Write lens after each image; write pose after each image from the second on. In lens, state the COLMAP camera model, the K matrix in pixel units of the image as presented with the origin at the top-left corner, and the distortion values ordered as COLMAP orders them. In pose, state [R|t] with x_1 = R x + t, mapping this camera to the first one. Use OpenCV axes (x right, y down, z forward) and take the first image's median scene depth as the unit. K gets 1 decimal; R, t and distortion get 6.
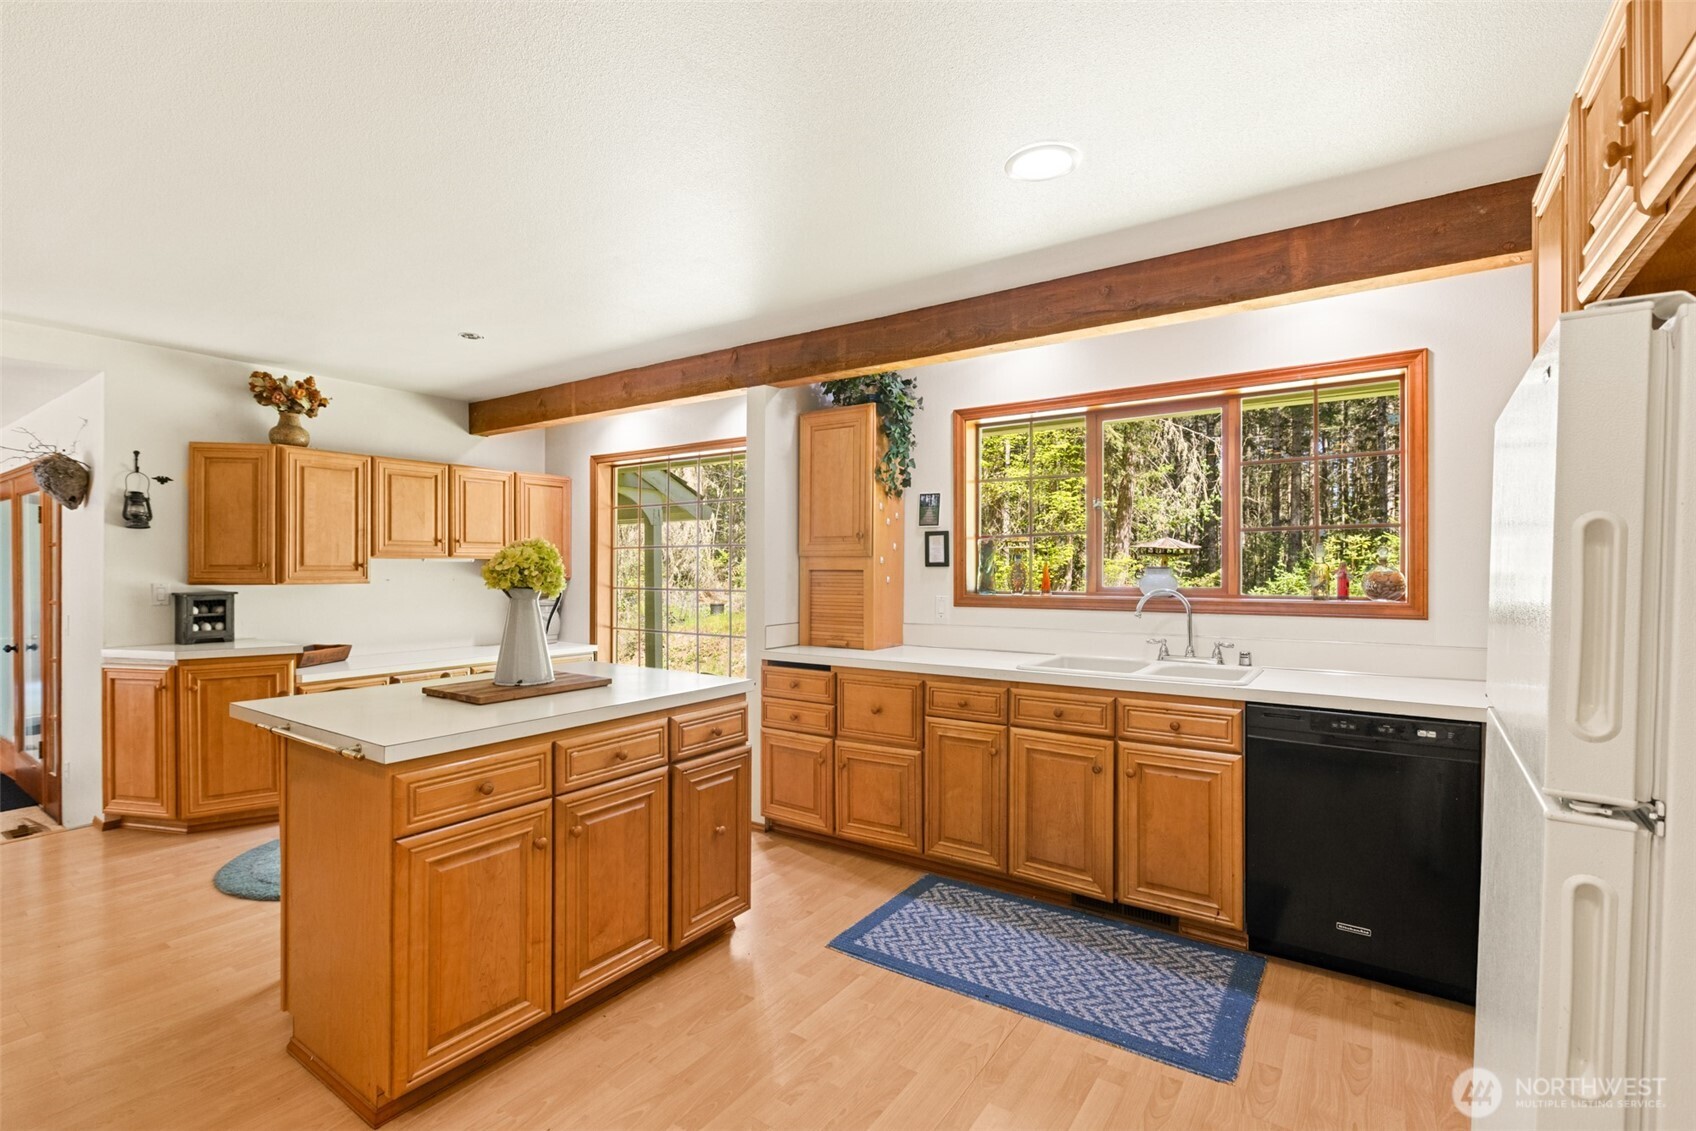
lens RADIAL K [[763.6, 0, 835.4], [0, 763.6, 576.5], [0, 0, 1]] dist [-0.003278, -0.000623]
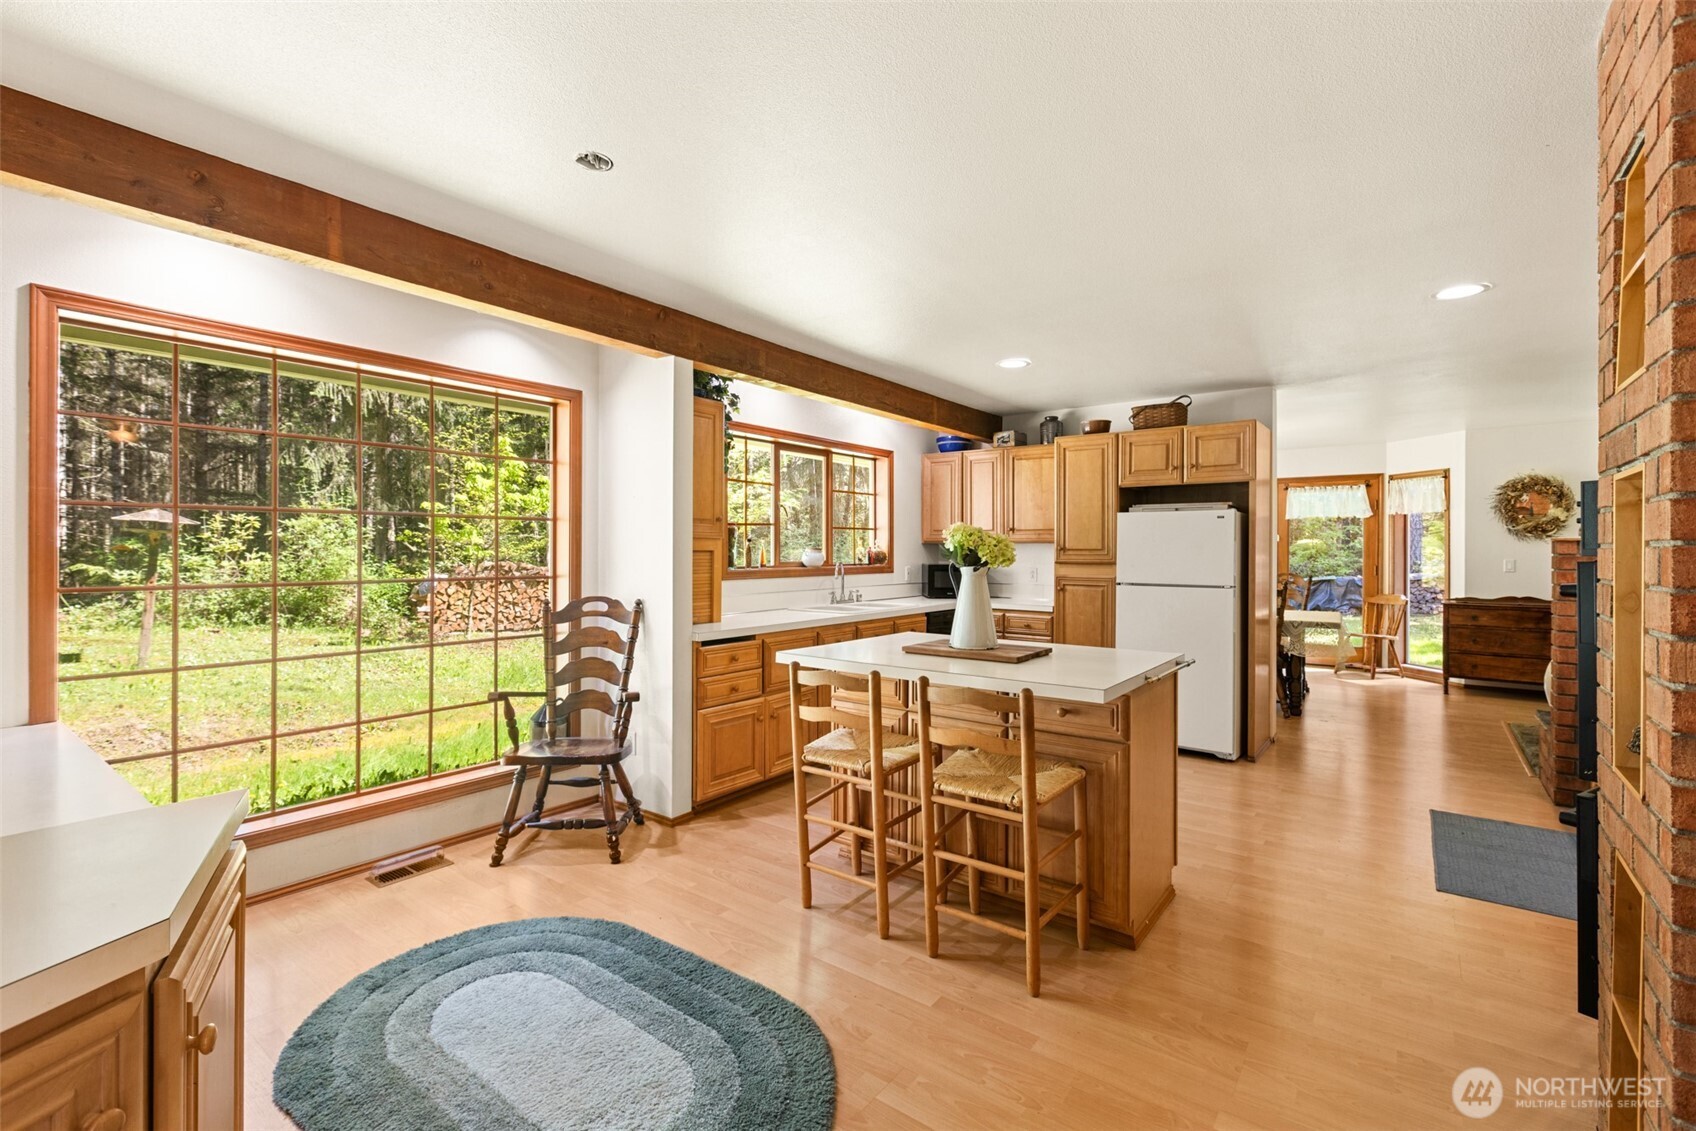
lens RADIAL K [[763.6, 0, 839.3], [0, 763.6, 555.9], [0, 0, 1]] dist [-0.003278, -0.000623]
pose [[0.041914, -0.008485, 0.999085, -1.130918], [0.003210, 0.999960, 0.008358, -0.010145], [-0.999116, 0.002857, 0.041940, 0.821877]]
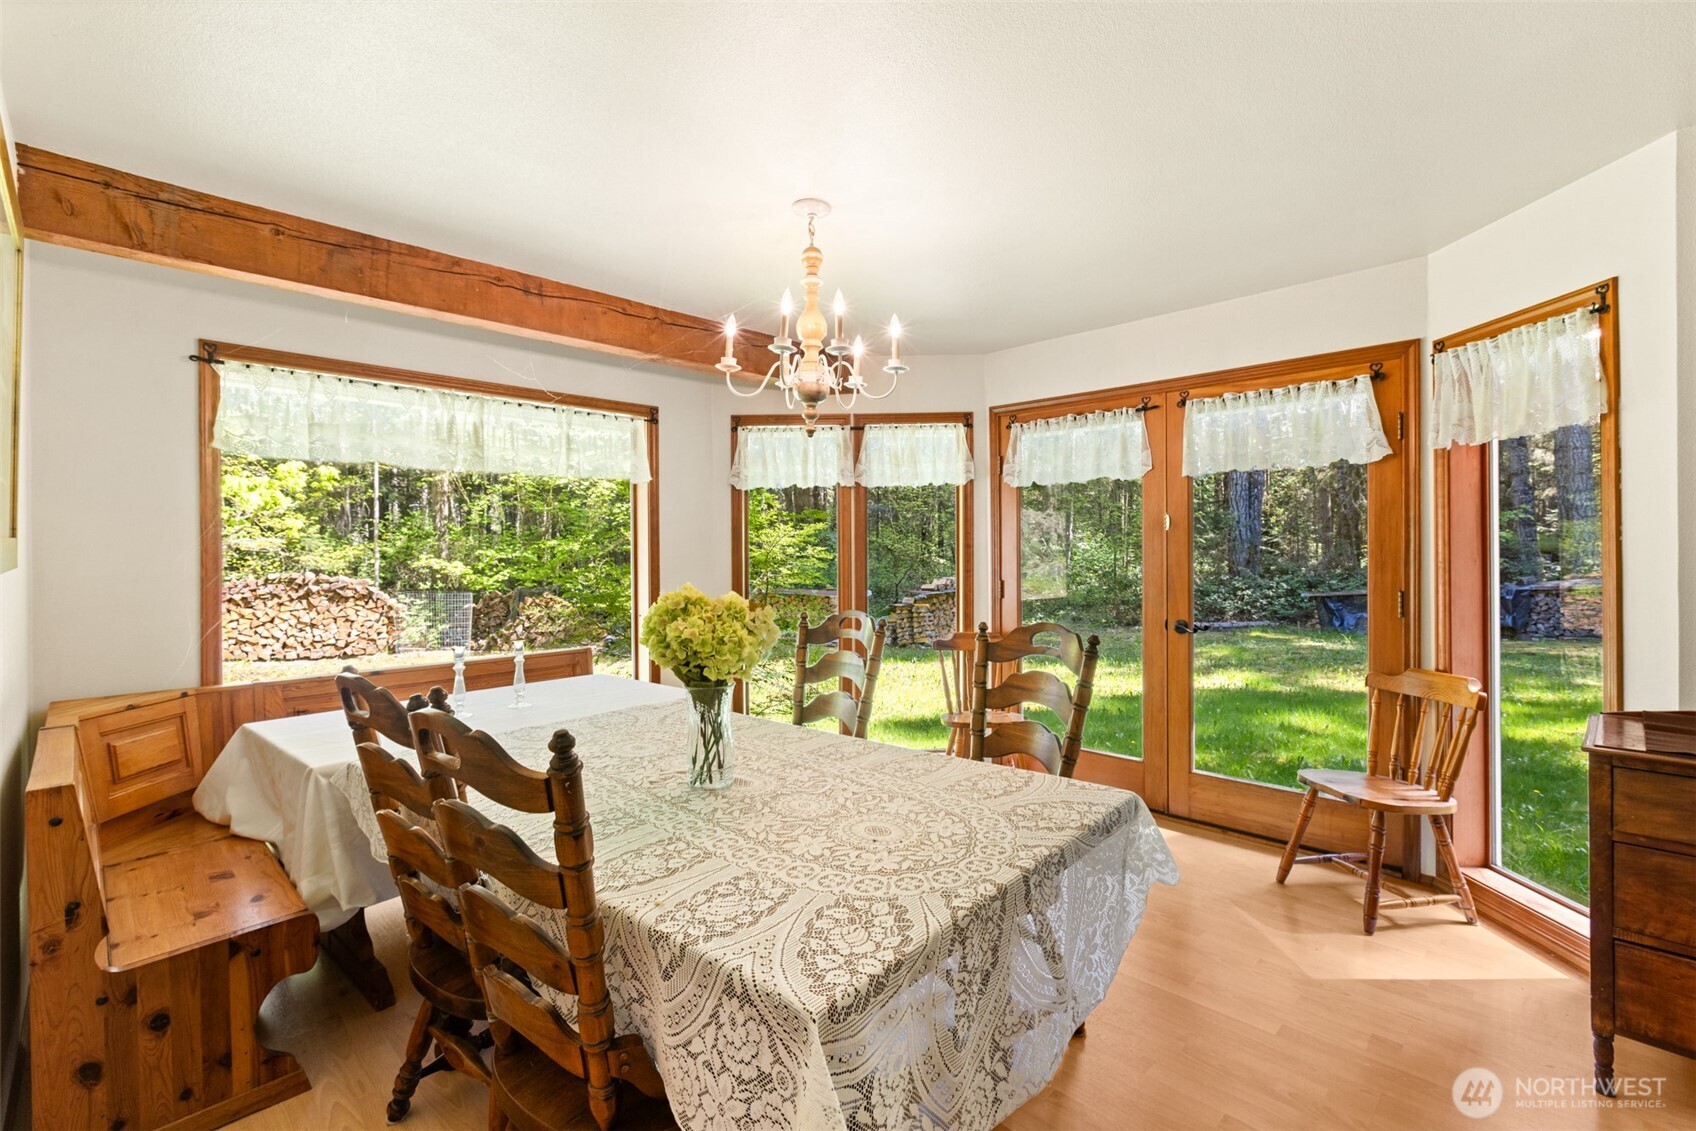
lens RADIAL K [[763.6, 0, 841.5], [0, 763.6, 555.0], [0, 0, 1]] dist [-0.003278, -0.000623]
pose [[0.182821, -0.006074, 0.983127, -0.716866], [0.013532, 0.999902, 0.003662, -0.009455], [-0.983053, 0.012634, 0.182885, 0.511299]]
